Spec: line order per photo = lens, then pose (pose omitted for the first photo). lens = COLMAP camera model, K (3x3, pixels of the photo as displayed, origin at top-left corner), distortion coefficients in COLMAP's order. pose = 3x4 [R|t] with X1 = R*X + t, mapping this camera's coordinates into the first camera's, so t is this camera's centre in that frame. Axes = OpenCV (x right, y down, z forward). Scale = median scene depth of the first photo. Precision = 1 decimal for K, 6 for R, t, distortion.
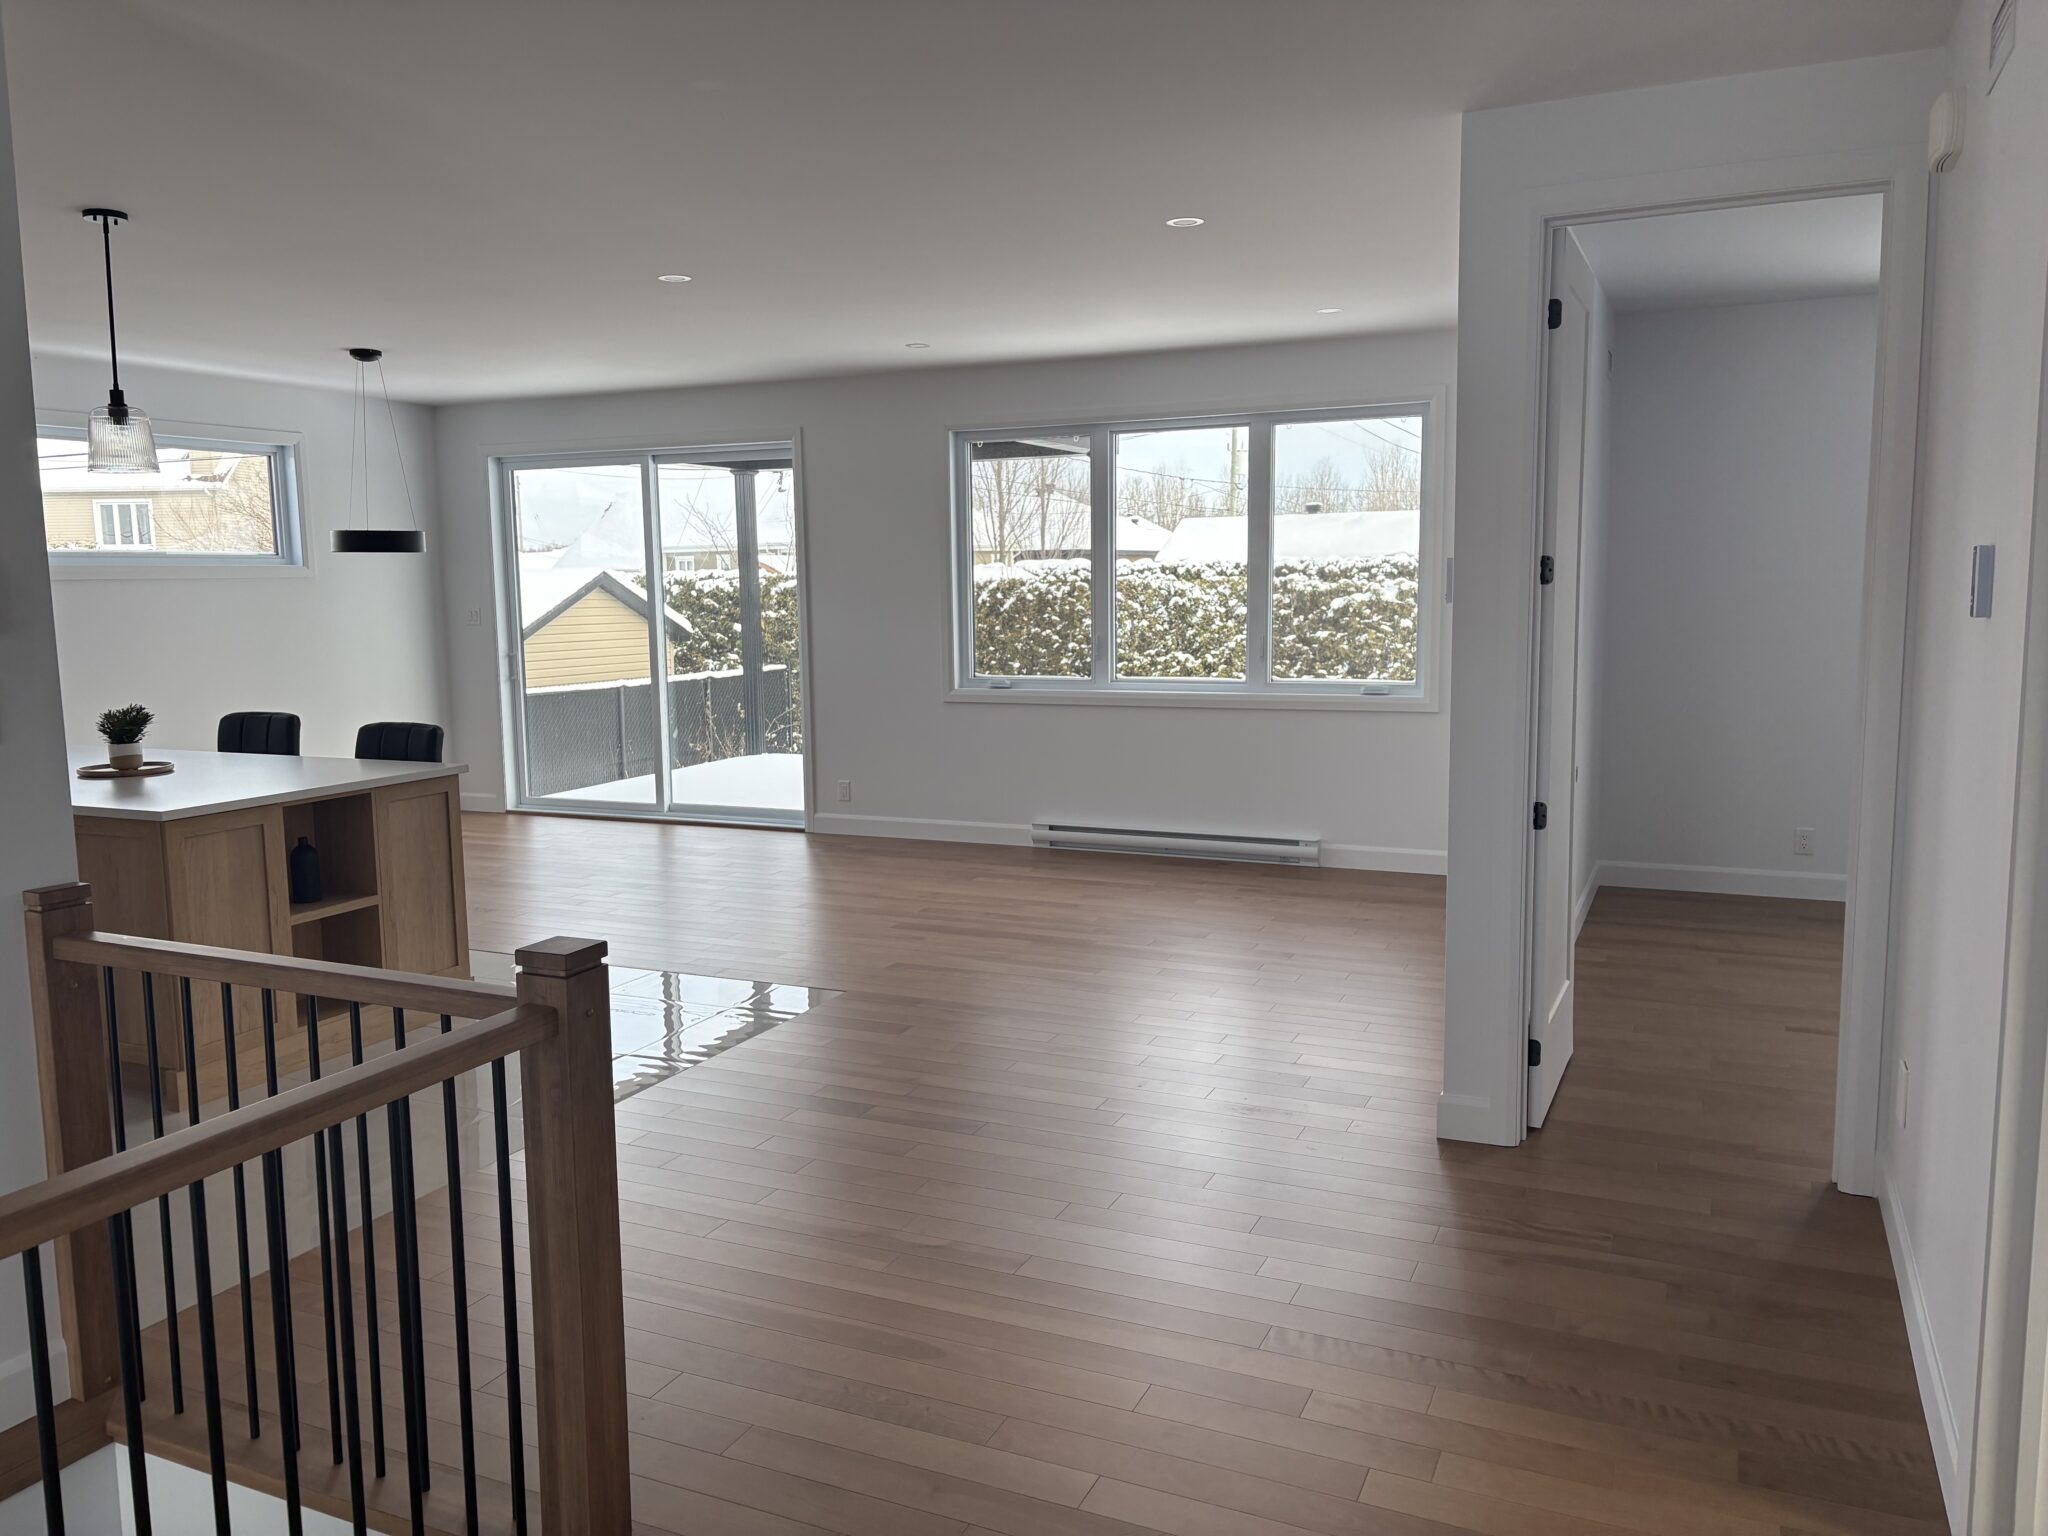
lens RADIAL K [[1558.2, 0, 1029.5], [0, 1558.2, 765.9], [0, 0, 1]] dist [0.058585, -0.023709]
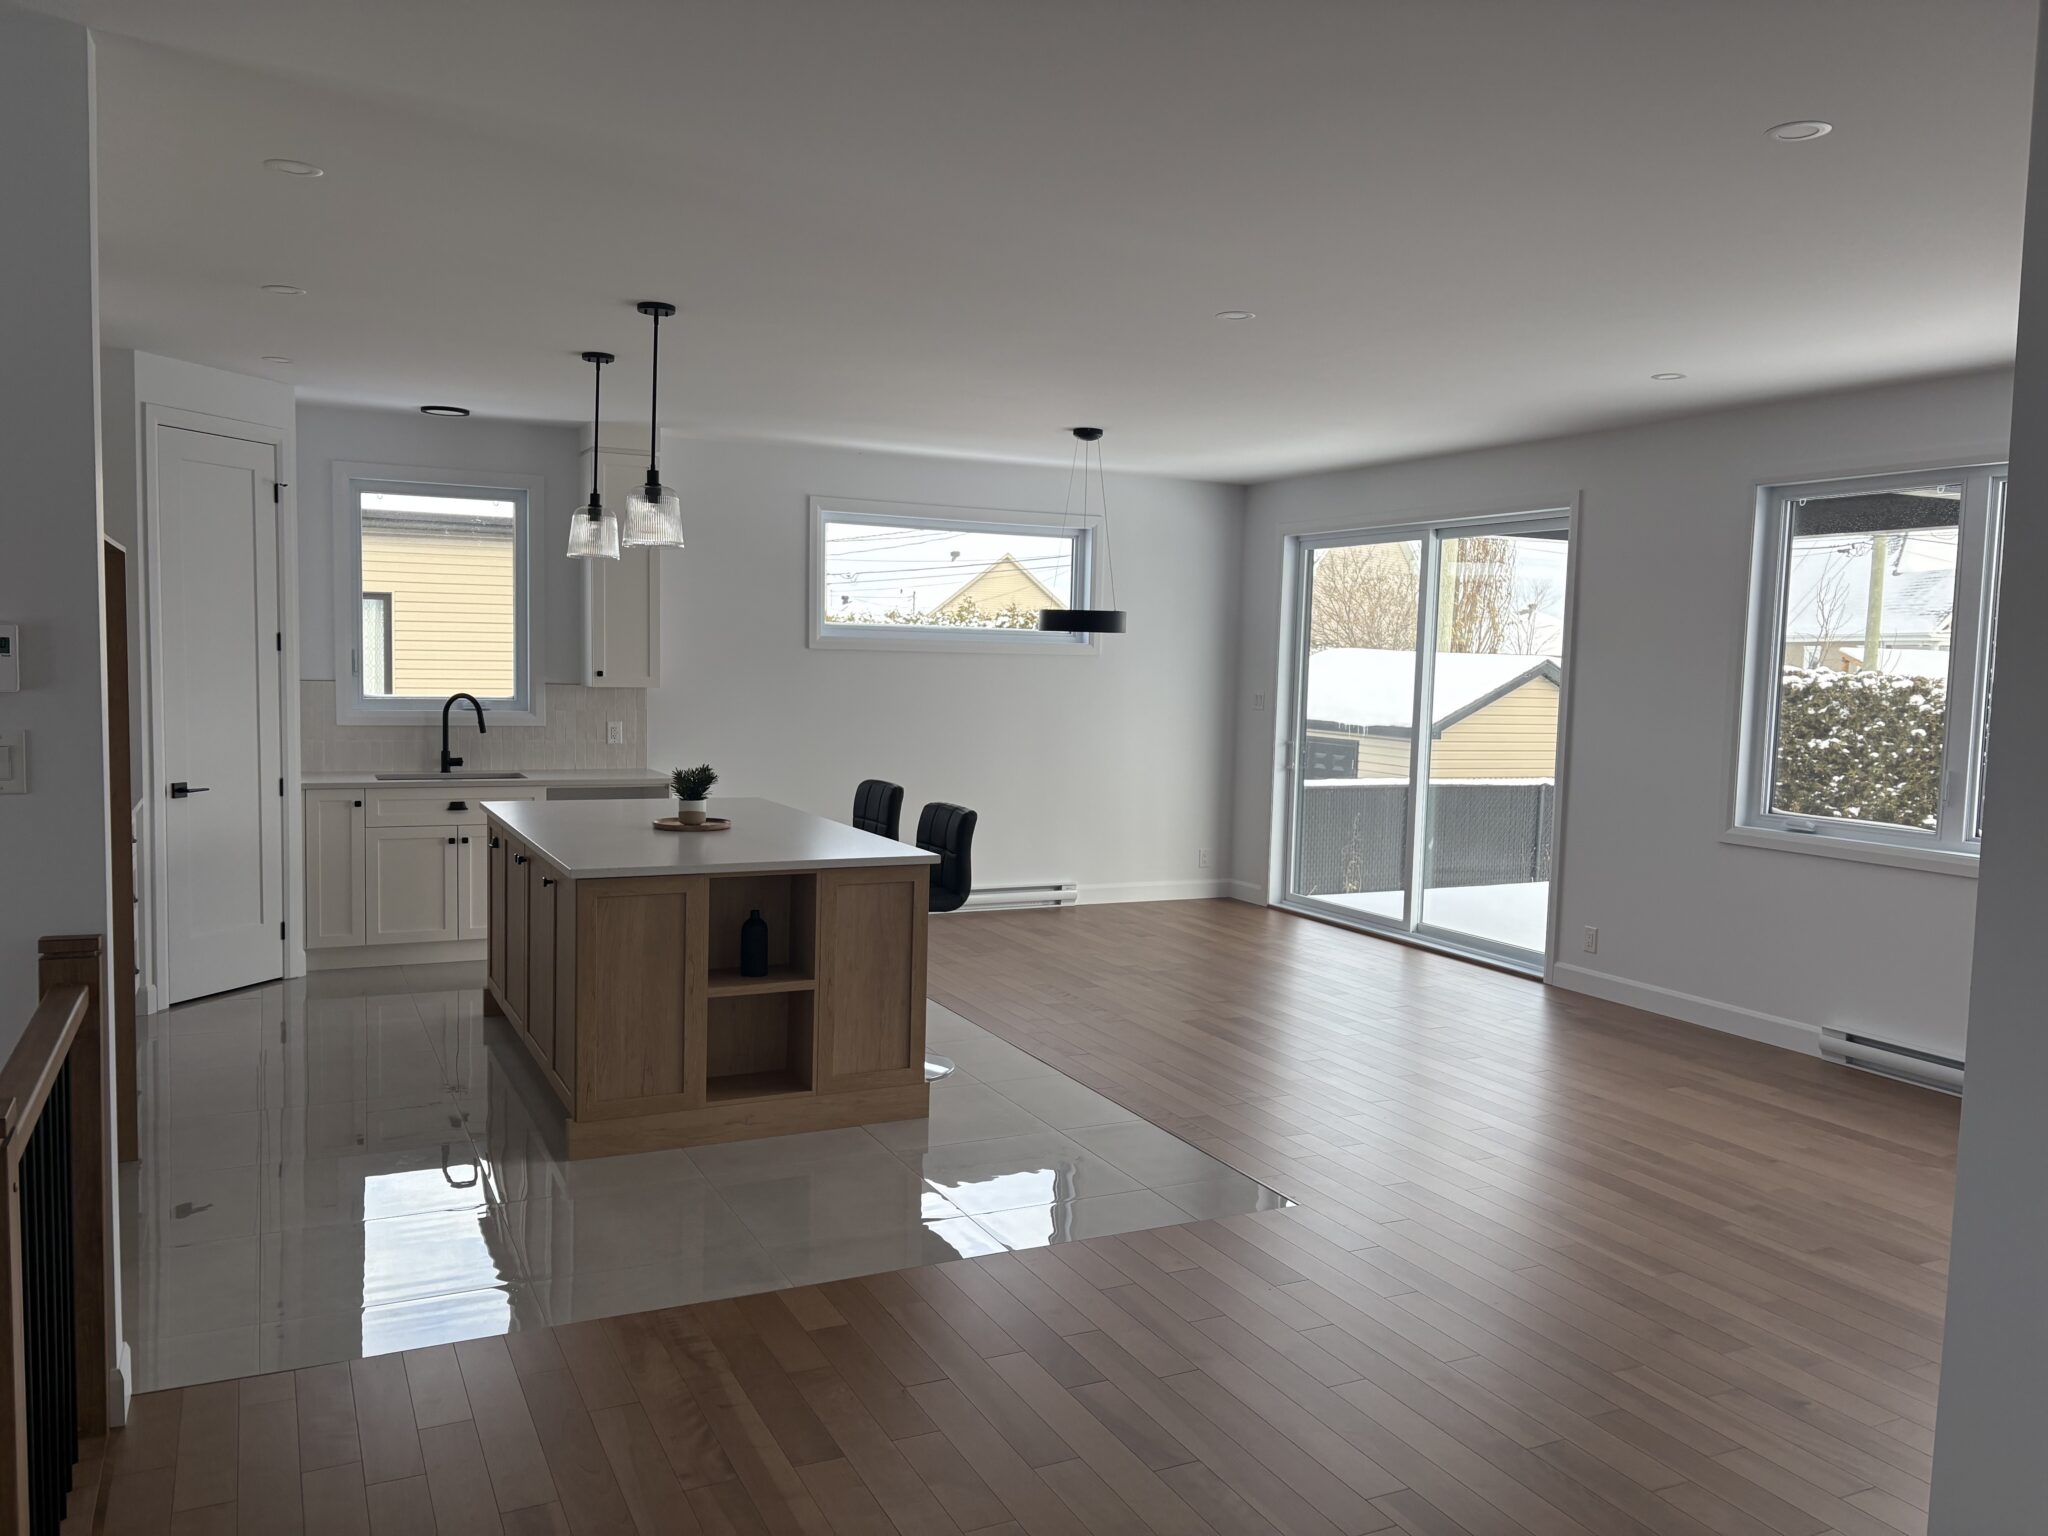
lens RADIAL K [[1558.2, 0, 1027.7], [0, 1558.2, 773.7], [0, 0, 1]] dist [0.058585, -0.023709]
pose [[0.770668, 0.081903, -0.631951, 0.161550], [-0.113179, 0.993531, -0.009257, -0.028552], [0.627105, 0.078658, 0.774953, 0.193008]]
